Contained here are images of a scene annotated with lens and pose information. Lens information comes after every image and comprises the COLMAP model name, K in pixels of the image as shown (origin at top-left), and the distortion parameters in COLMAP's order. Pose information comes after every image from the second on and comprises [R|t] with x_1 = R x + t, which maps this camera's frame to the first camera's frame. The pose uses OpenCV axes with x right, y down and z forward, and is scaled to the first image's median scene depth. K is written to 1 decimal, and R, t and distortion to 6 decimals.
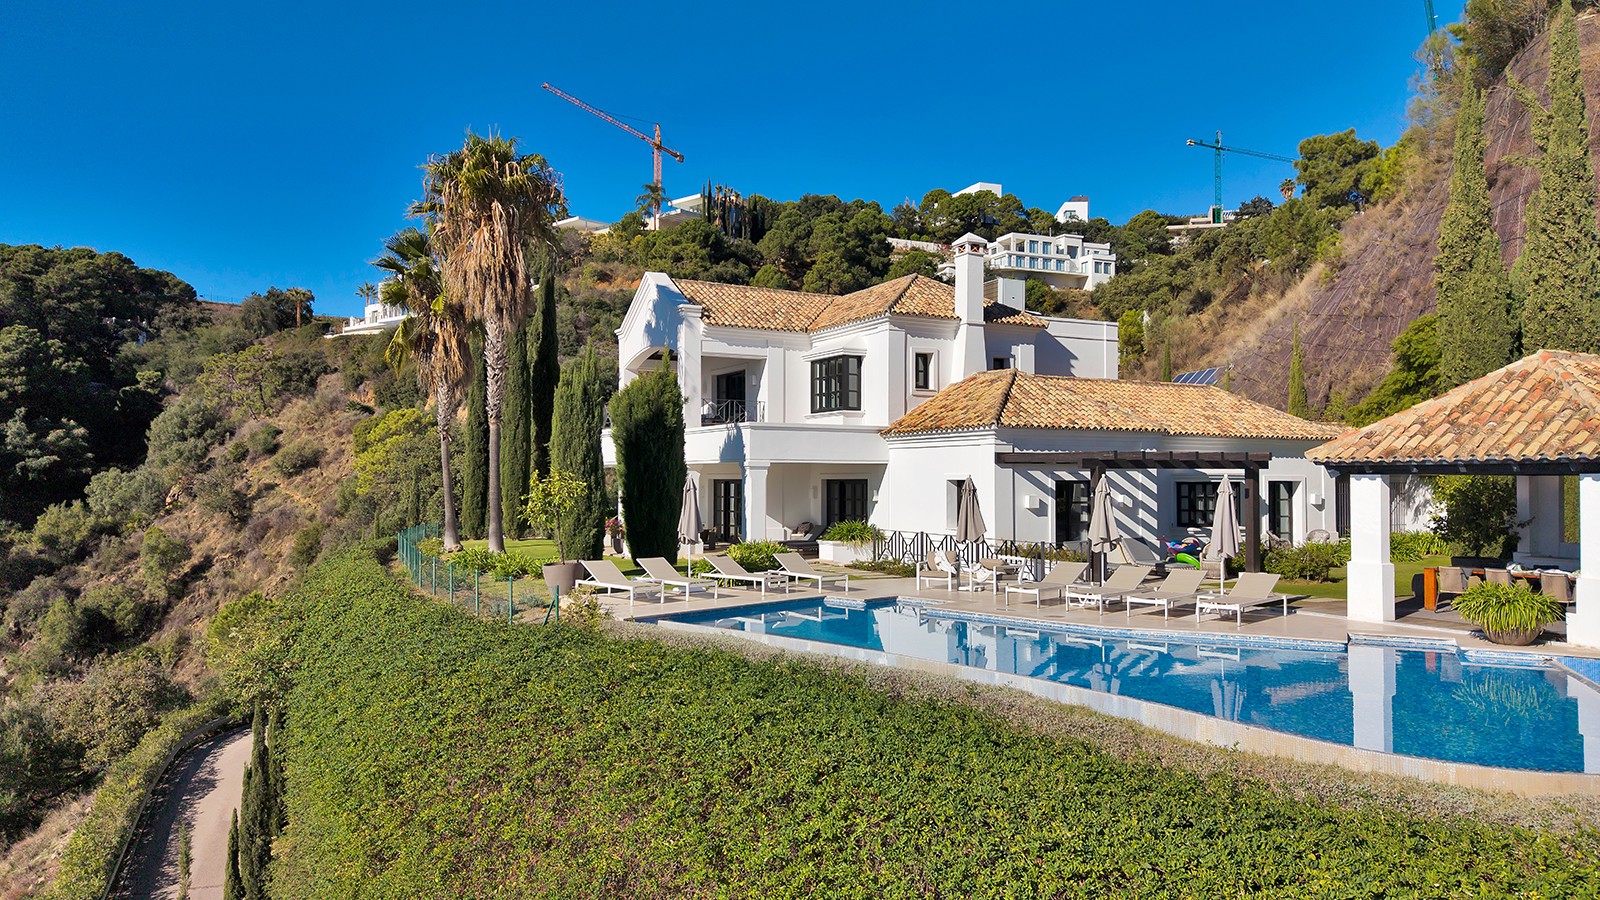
lens RADIAL K [[1063.4, 0, 800.0], [0, 1063.4, 450.0], [0, 0, 1]] dist [0.048015, -0.048603]
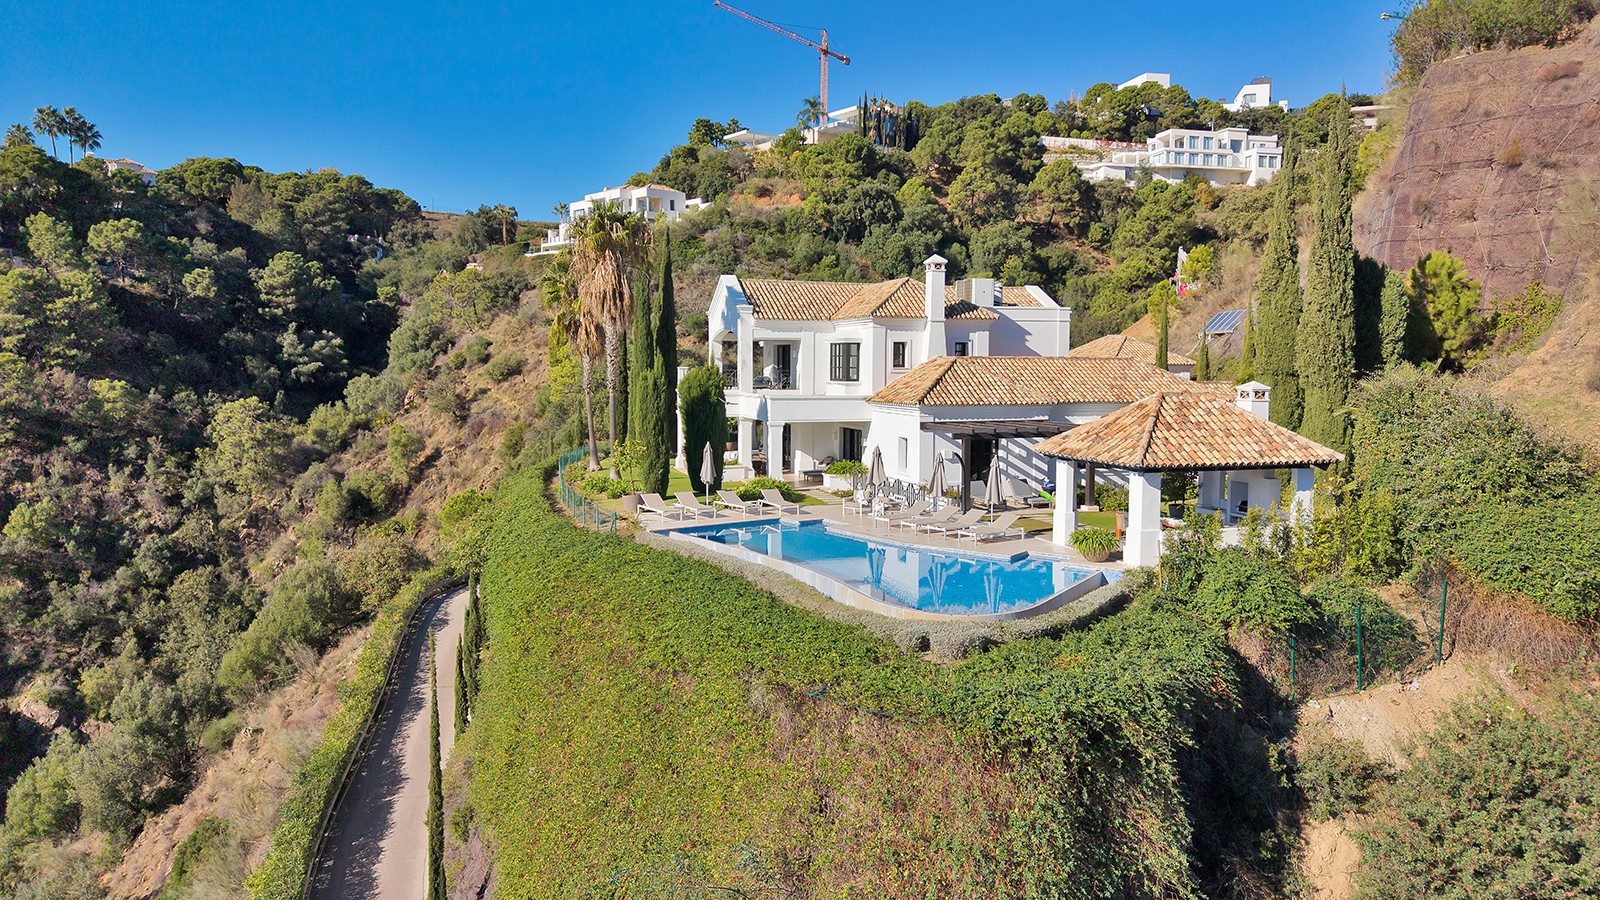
lens RADIAL K [[1100.6, 0, 803.5], [0, 1100.6, 397.6], [0, 0, 1]] dist [0.031524, -0.004114]
pose [[0.983735, 0.007450, -0.179471, 0.219534], [0.004215, 0.997907, 0.064526, -0.097517], [0.179576, -0.064233, 0.981645, -0.407318]]
